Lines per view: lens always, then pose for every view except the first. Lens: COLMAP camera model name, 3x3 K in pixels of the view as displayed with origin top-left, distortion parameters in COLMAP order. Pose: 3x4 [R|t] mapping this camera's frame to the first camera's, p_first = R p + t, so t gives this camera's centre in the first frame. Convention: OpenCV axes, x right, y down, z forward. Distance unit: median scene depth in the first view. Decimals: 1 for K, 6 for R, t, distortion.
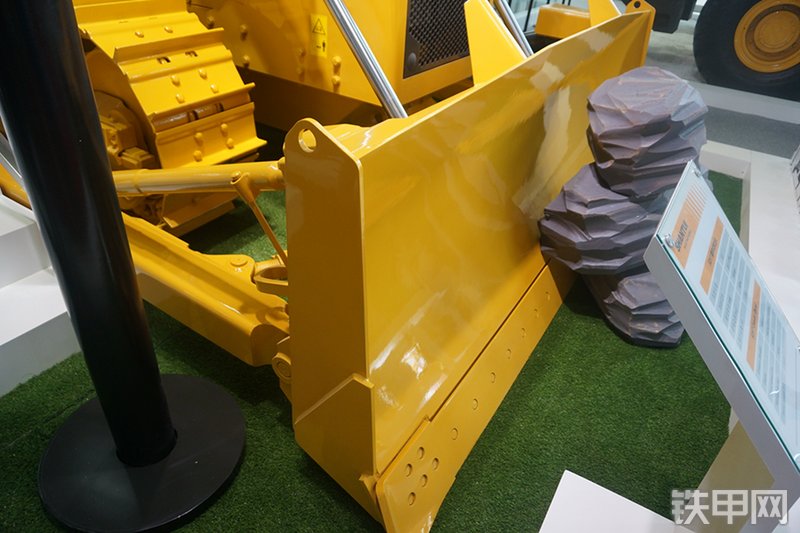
lens RADIAL K [[545.2, 0, 402.9], [0, 545.2, 261.8], [0, 0, 1]] dist [-0.026372, 0.009076]
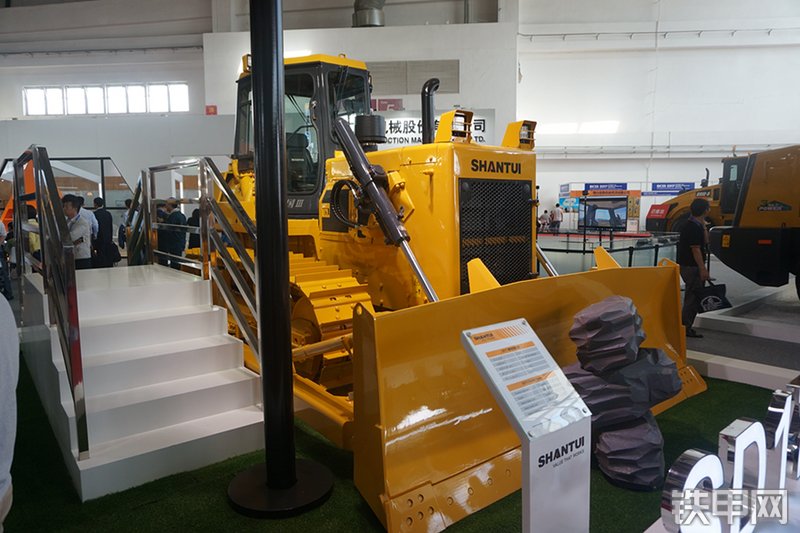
lens RADIAL K [[545.2, 0, 401.4], [0, 545.2, 268.8], [0, 0, 1]] dist [-0.026372, 0.009076]
pose [[0.940397, -0.046722, -0.336854, 0.433662], [-0.113839, 0.890125, -0.441269, 0.350918], [0.320459, 0.453315, 0.831752, -0.561674]]
